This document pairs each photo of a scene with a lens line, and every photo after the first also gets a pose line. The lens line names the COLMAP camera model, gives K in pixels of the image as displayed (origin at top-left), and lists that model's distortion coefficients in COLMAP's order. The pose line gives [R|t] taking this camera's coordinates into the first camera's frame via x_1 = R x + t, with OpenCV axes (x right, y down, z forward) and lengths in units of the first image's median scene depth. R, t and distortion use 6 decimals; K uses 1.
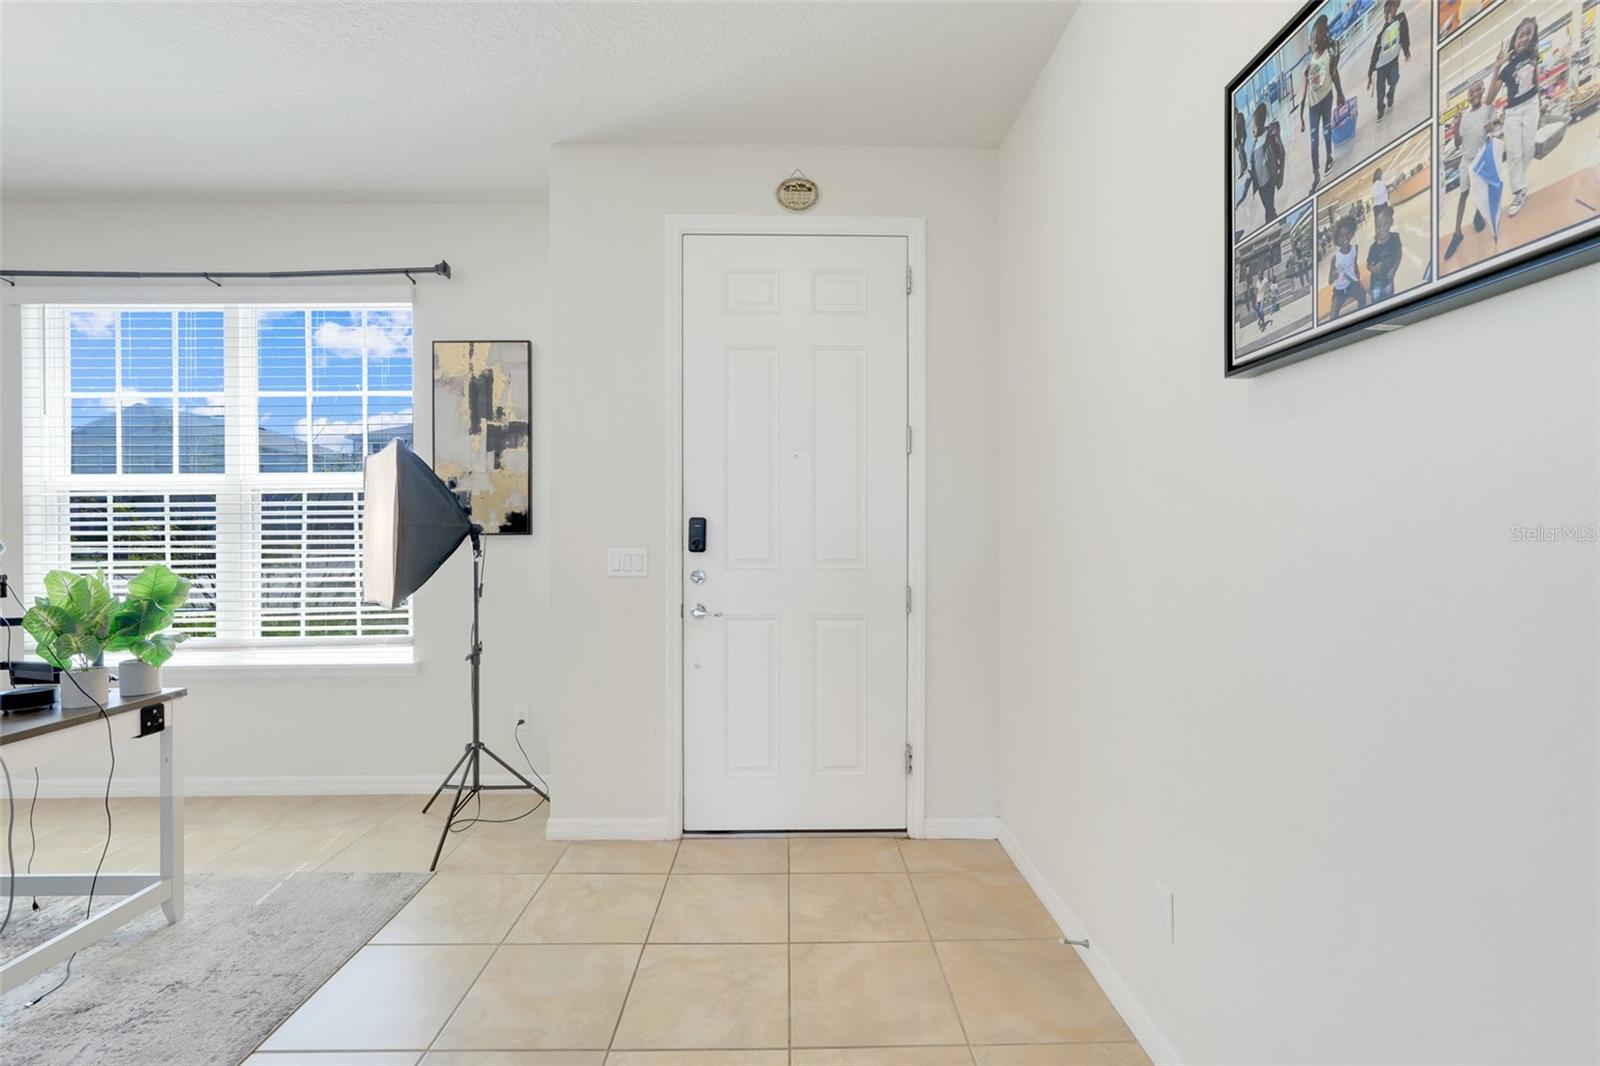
lens RADIAL K [[702.3, 0, 800.0], [0, 702.3, 533.0], [0, 0, 1]] dist [-0.014257, 0.006490]
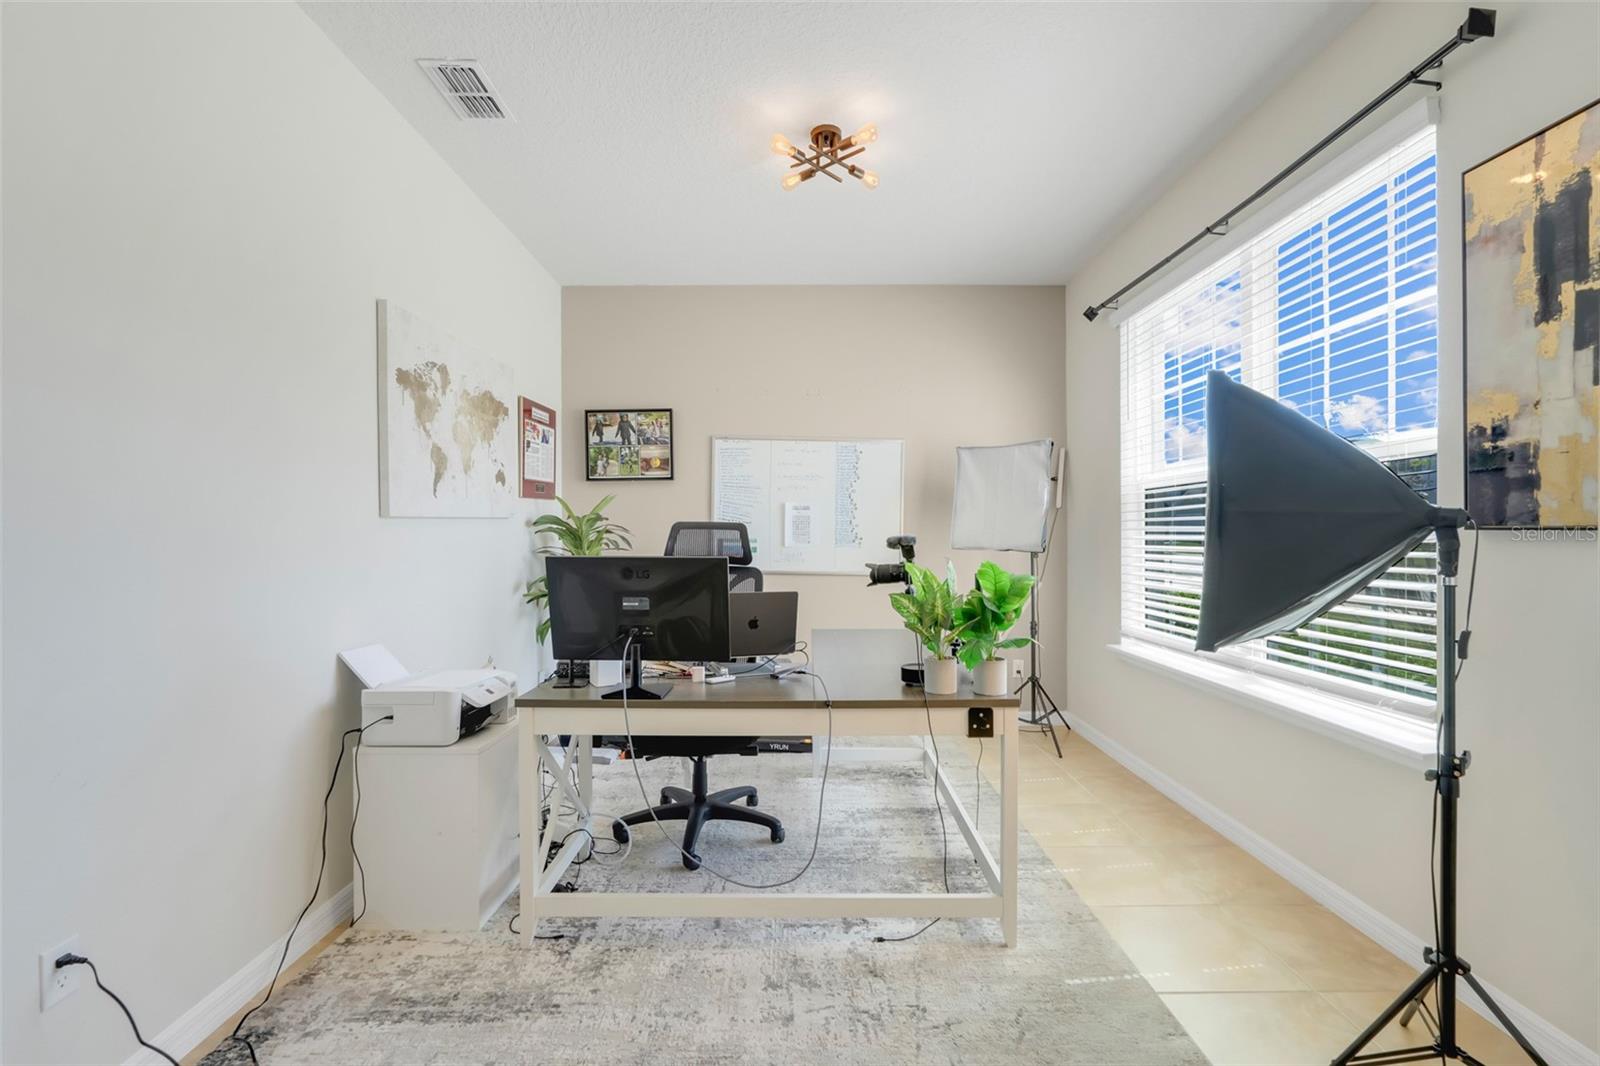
lens RADIAL K [[702.3, 0, 800.0], [0, 702.3, 533.0], [0, 0, 1]] dist [-0.014257, 0.006490]
pose [[-0.013922, 0.004579, -0.999893, 0.024430], [0.003459, 0.999984, 0.004531, 0.000893], [0.999897, -0.003396, -0.013938, 0.496320]]
